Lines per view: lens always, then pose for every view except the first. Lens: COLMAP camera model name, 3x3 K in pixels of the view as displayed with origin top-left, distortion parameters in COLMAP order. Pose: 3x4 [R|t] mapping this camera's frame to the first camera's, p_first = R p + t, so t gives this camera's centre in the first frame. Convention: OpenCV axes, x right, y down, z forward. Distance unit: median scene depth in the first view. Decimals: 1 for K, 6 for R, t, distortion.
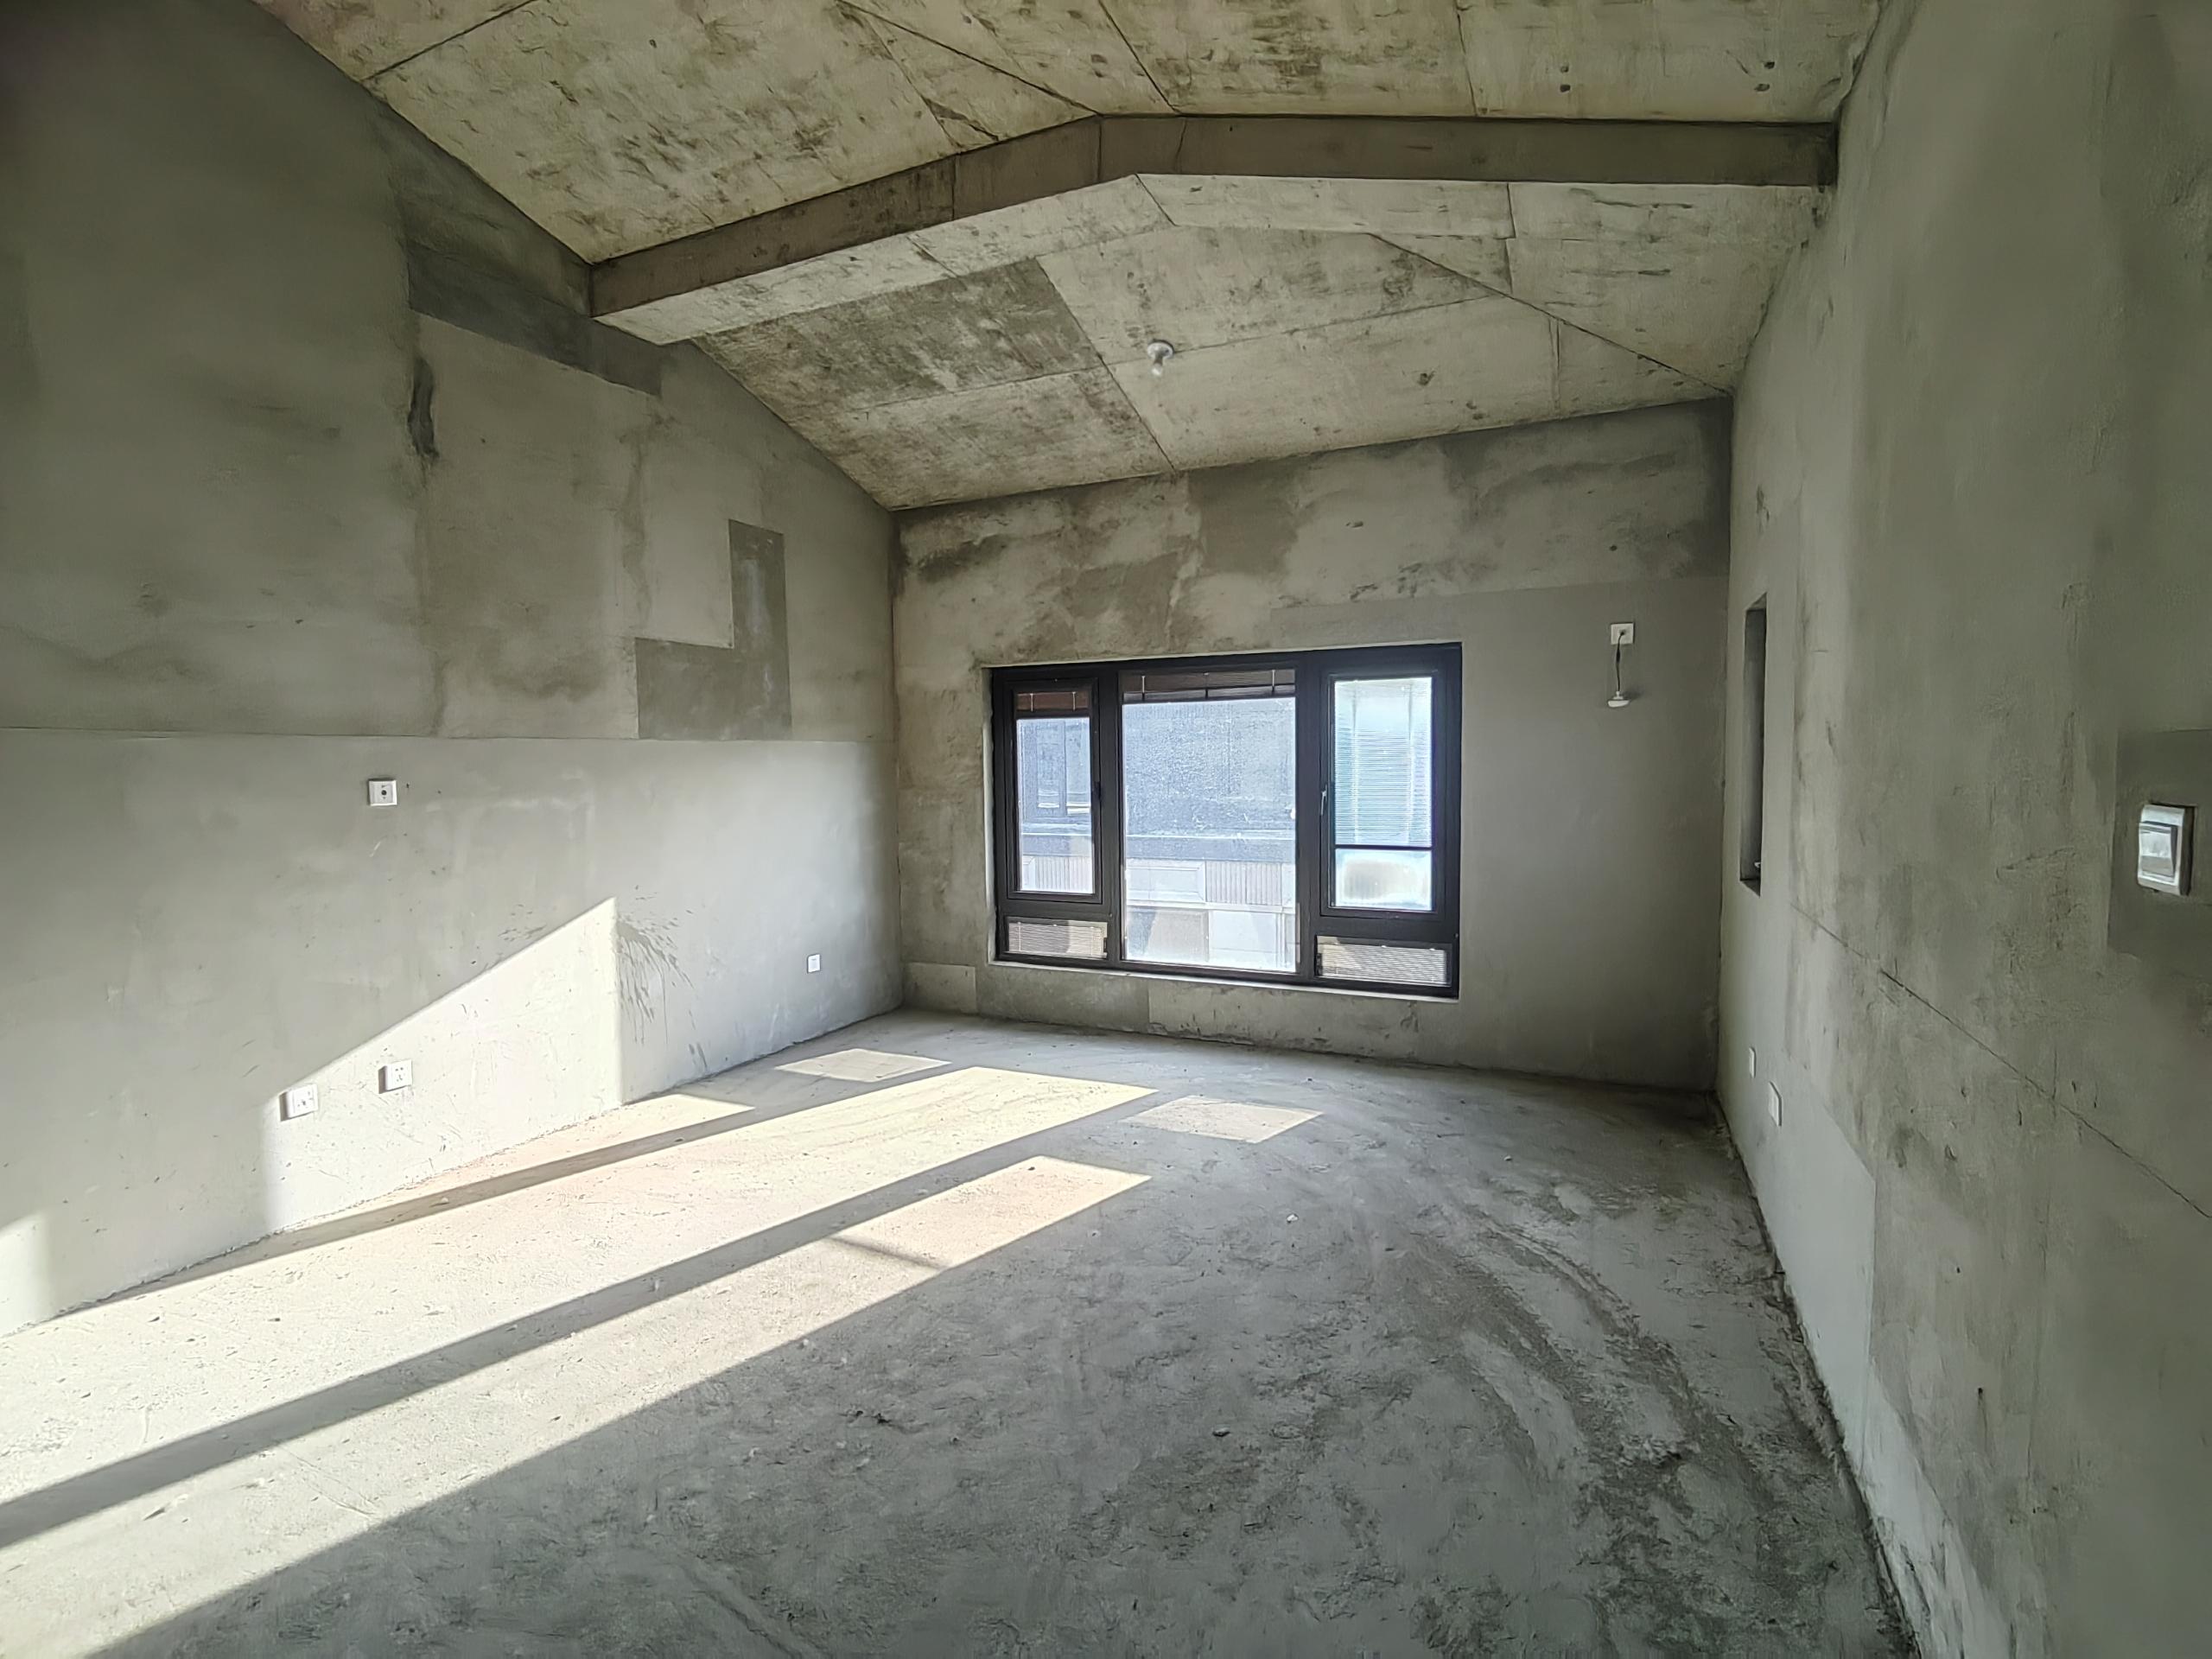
lens RADIAL K [[1048.0, 0, 1106.2], [0, 1048.0, 823.5], [0, 0, 1]] dist [0.000310, -0.002722]
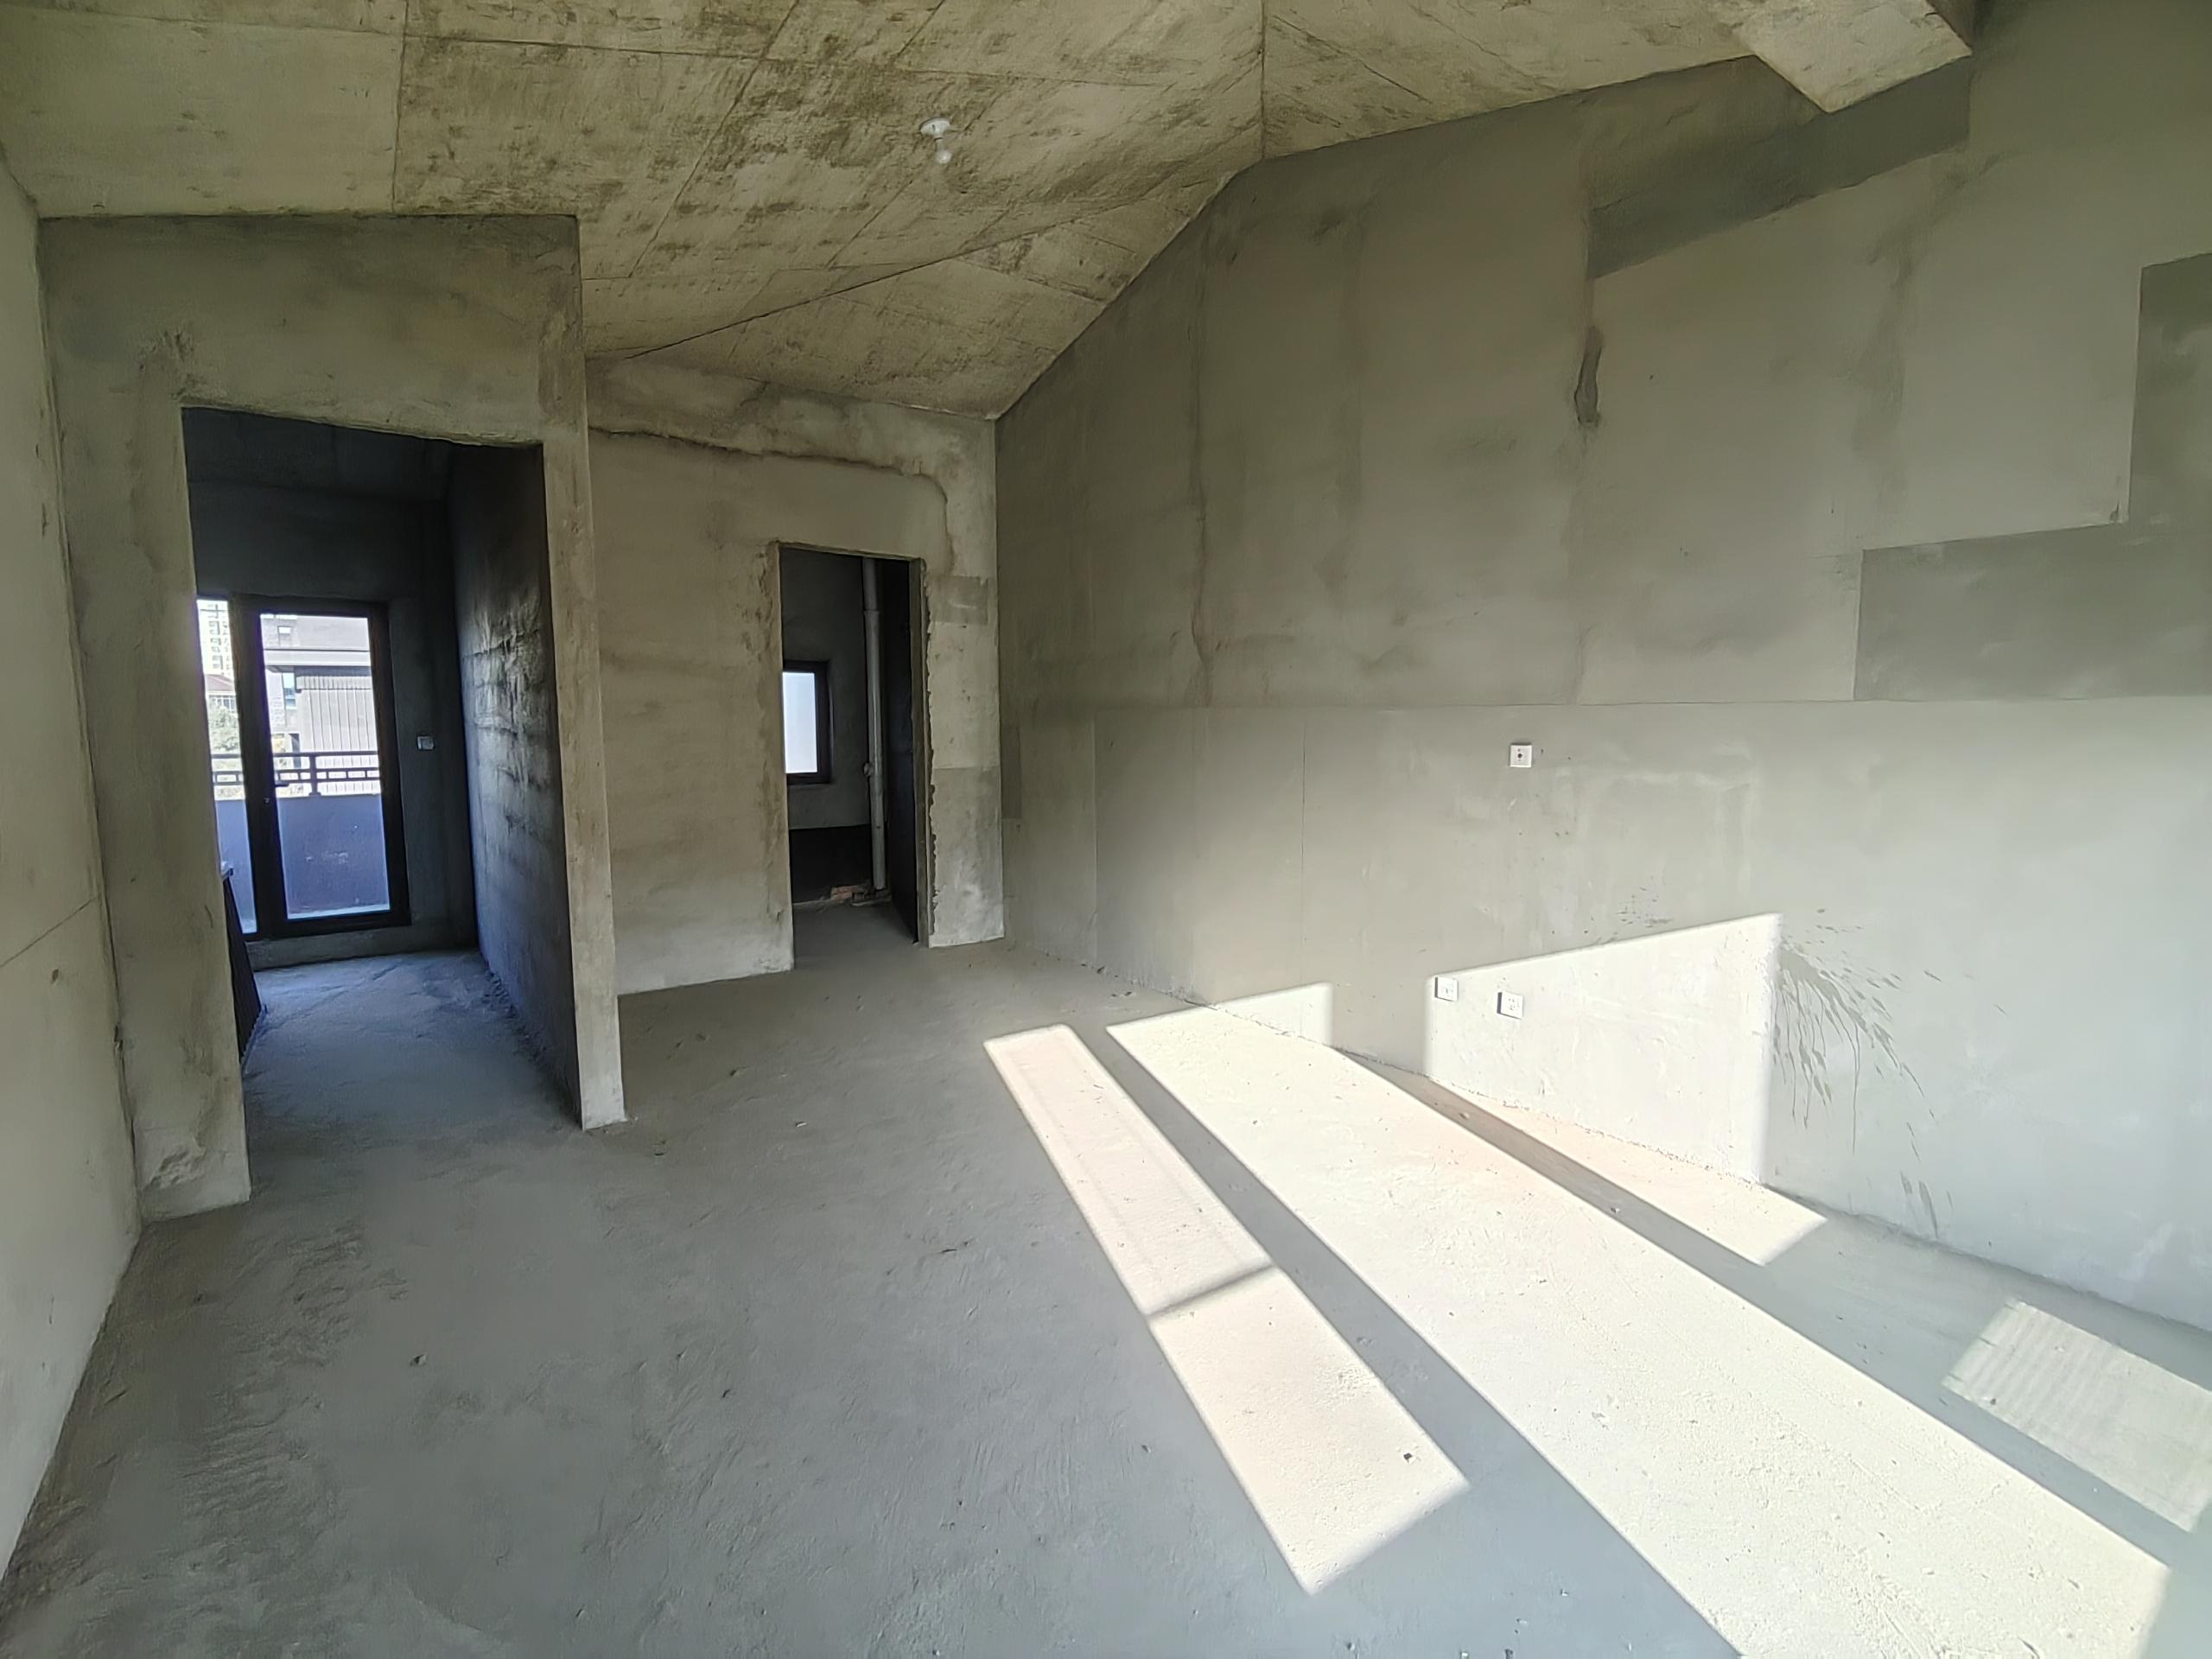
lens RADIAL K [[1048.0, 0, 1110.0], [0, 1048.0, 828.9], [0, 0, 1]] dist [0.000310, -0.002722]
pose [[-0.487488, 0.109903, -0.866185, 0.485641], [-0.042425, 0.987893, 0.149222, -0.096895], [0.872099, 0.109491, -0.476923, 1.112074]]
